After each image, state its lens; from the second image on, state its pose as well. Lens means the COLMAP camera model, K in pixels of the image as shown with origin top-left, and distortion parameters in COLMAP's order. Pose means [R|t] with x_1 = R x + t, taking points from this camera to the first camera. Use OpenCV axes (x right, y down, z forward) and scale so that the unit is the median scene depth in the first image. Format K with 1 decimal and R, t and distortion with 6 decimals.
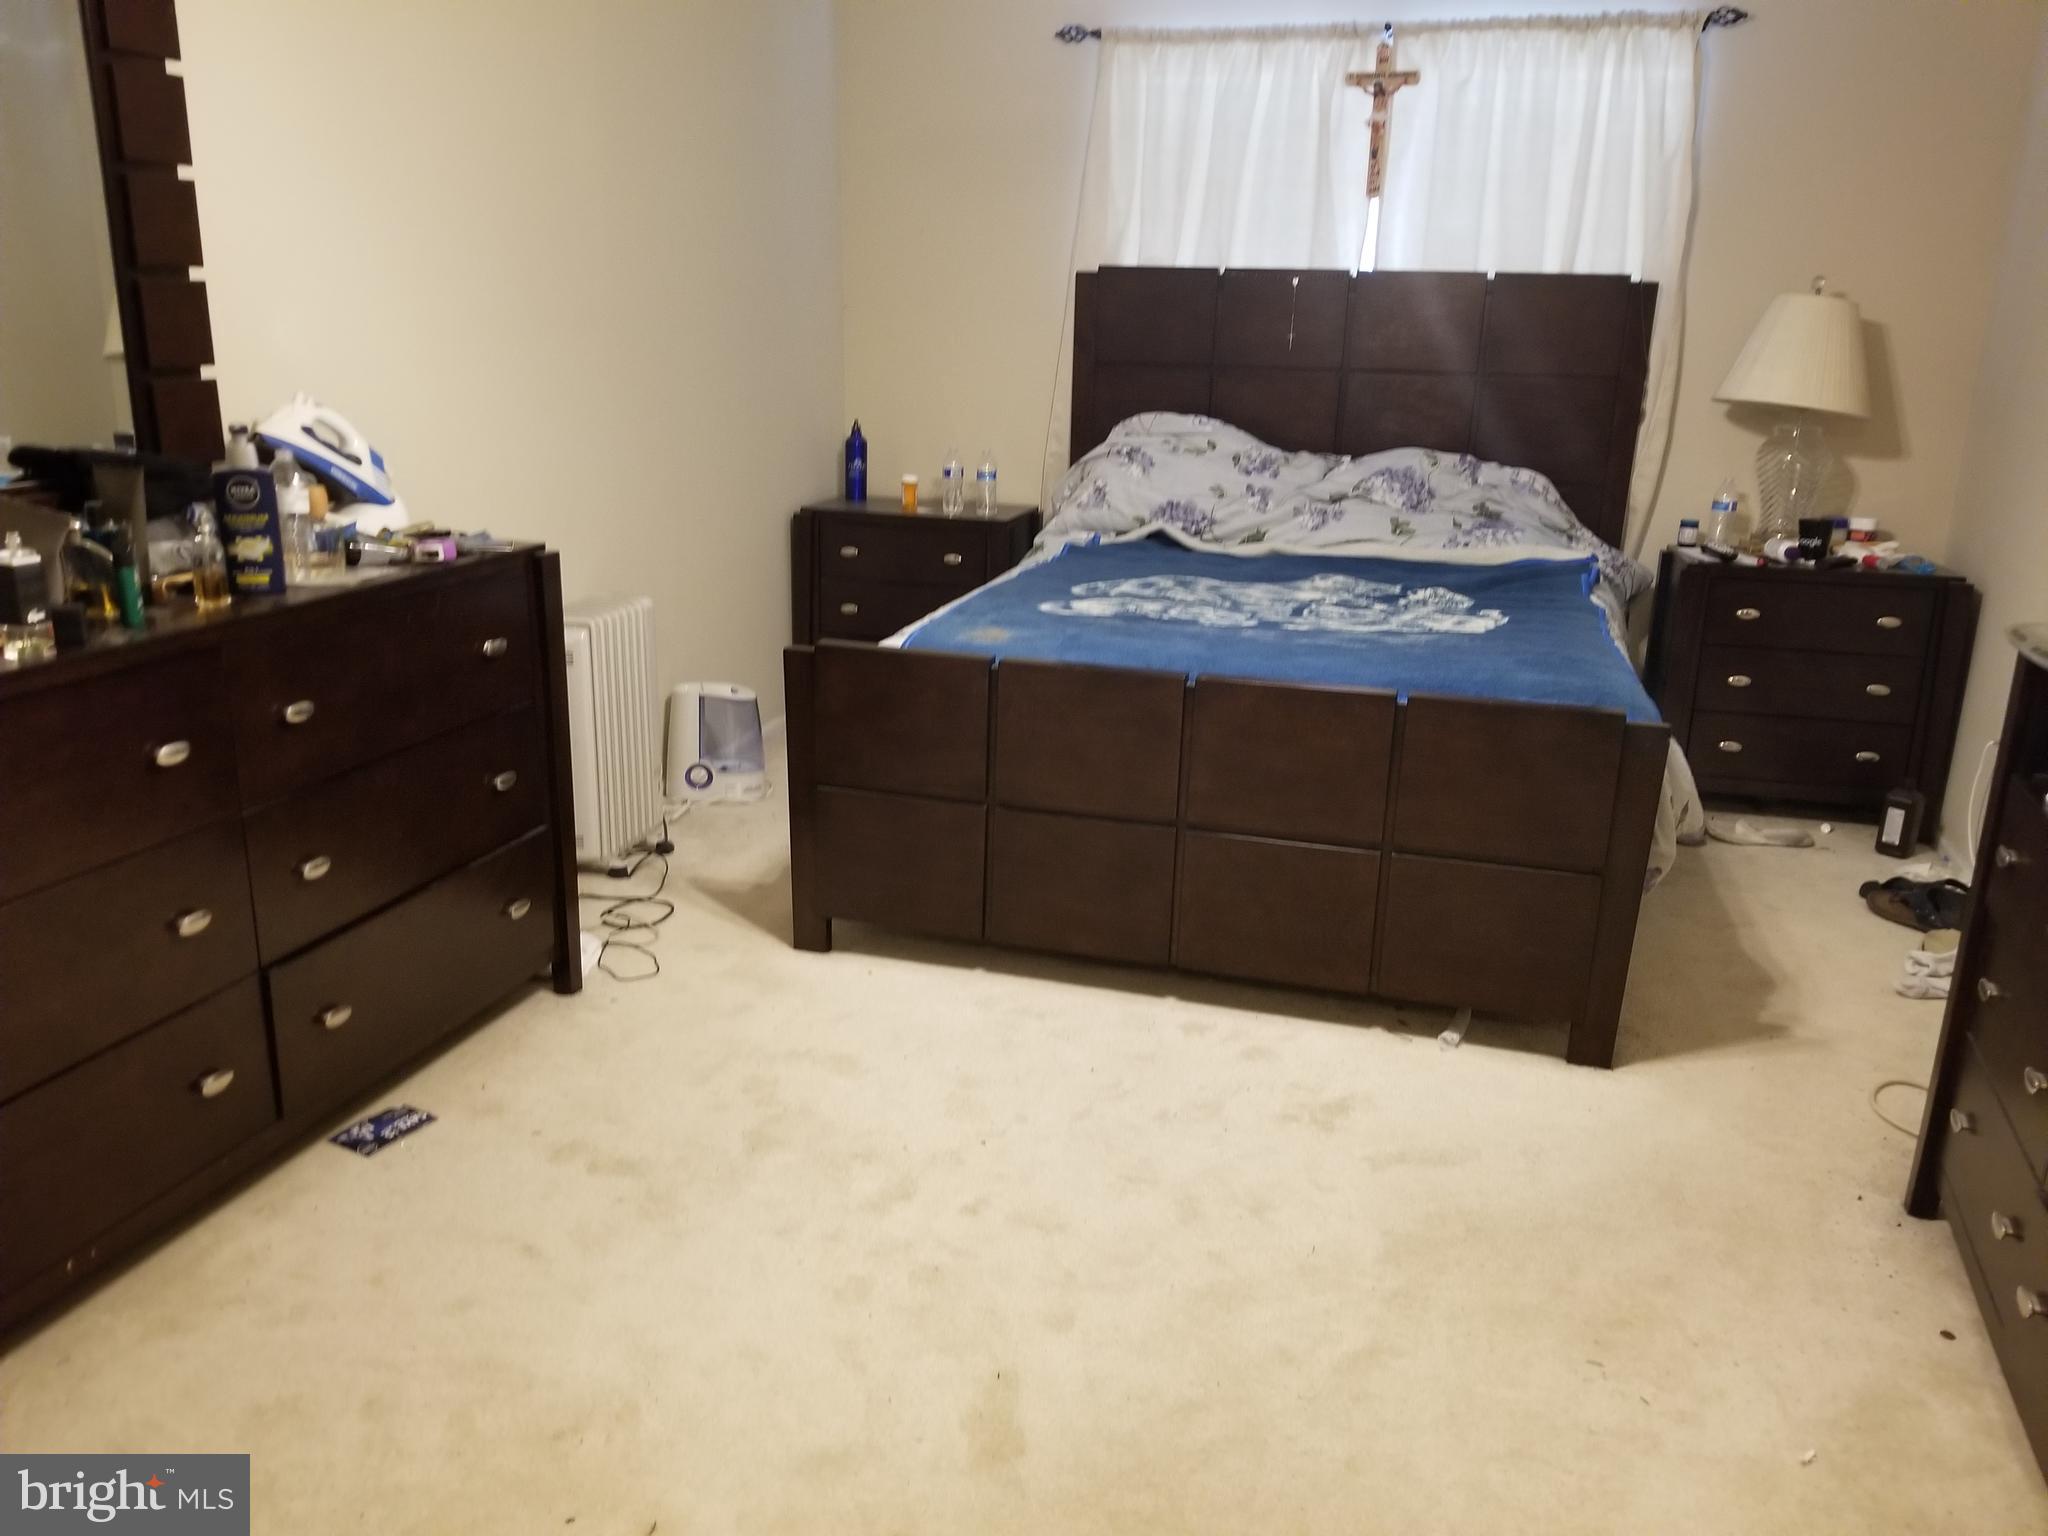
lens RADIAL K [[1621.9, 0, 991.6], [0, 1621.9, 791.0], [0, 0, 1]] dist [0.049064, -0.108717]
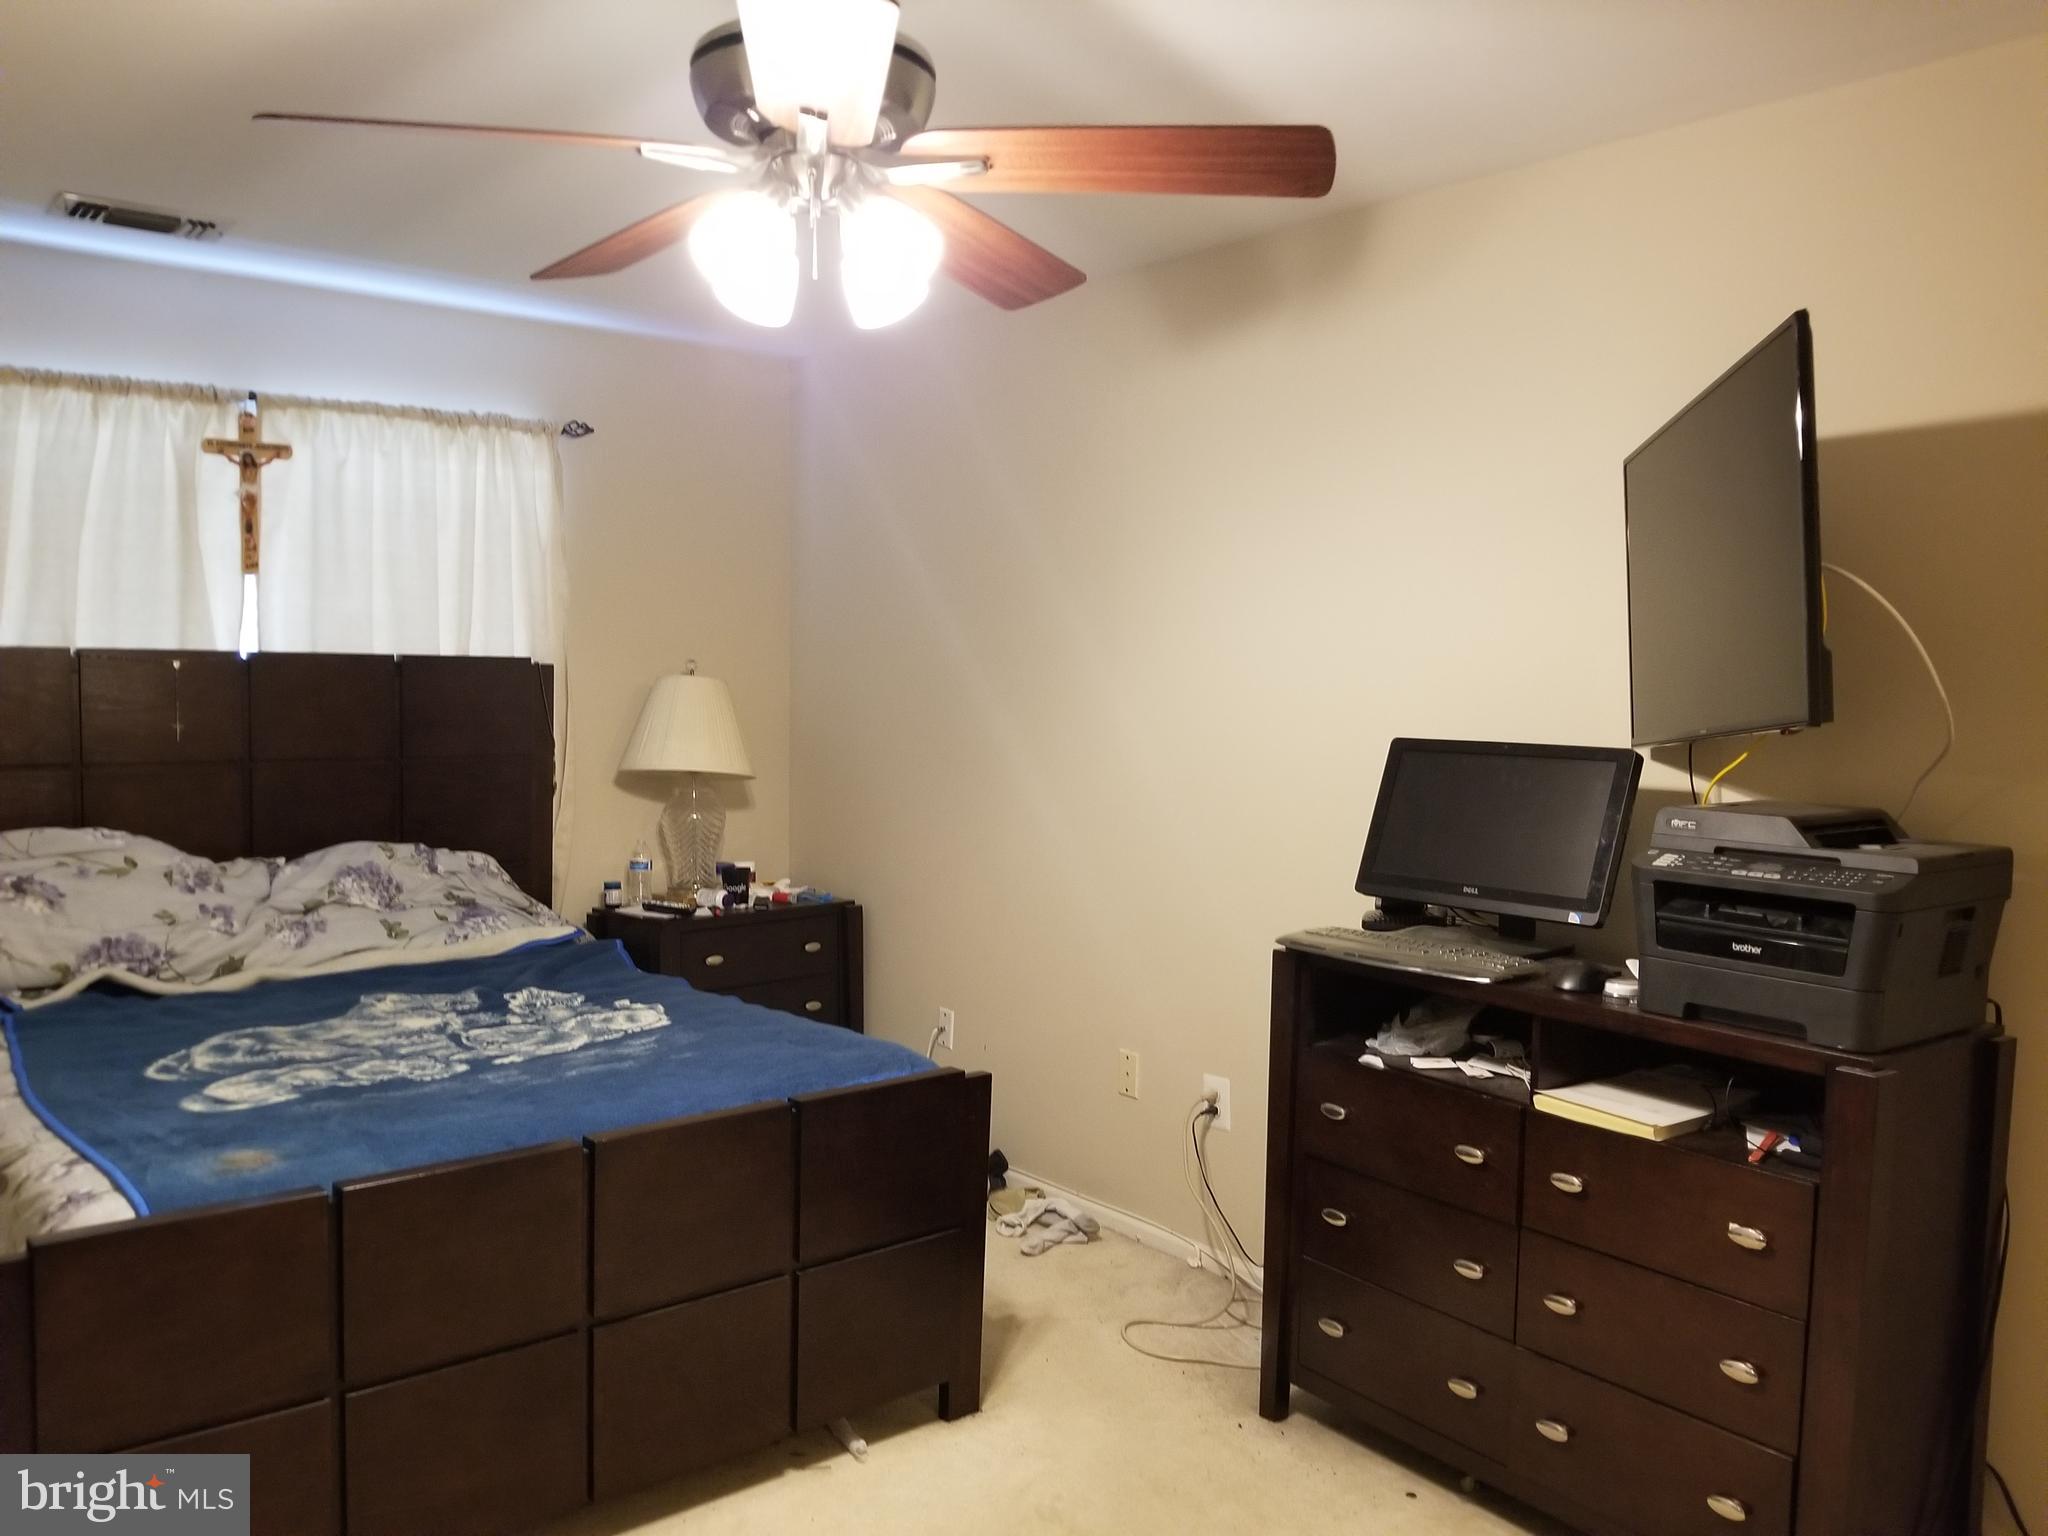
lens RADIAL K [[1621.9, 0, 991.6], [0, 1621.9, 791.0], [0, 0, 1]] dist [0.049064, -0.108717]
pose [[0.544694, -0.074916, 0.835282, -0.307301], [0.236117, 0.969410, -0.067028, -0.095500], [-0.804710, 0.233733, 0.545721, 0.220182]]
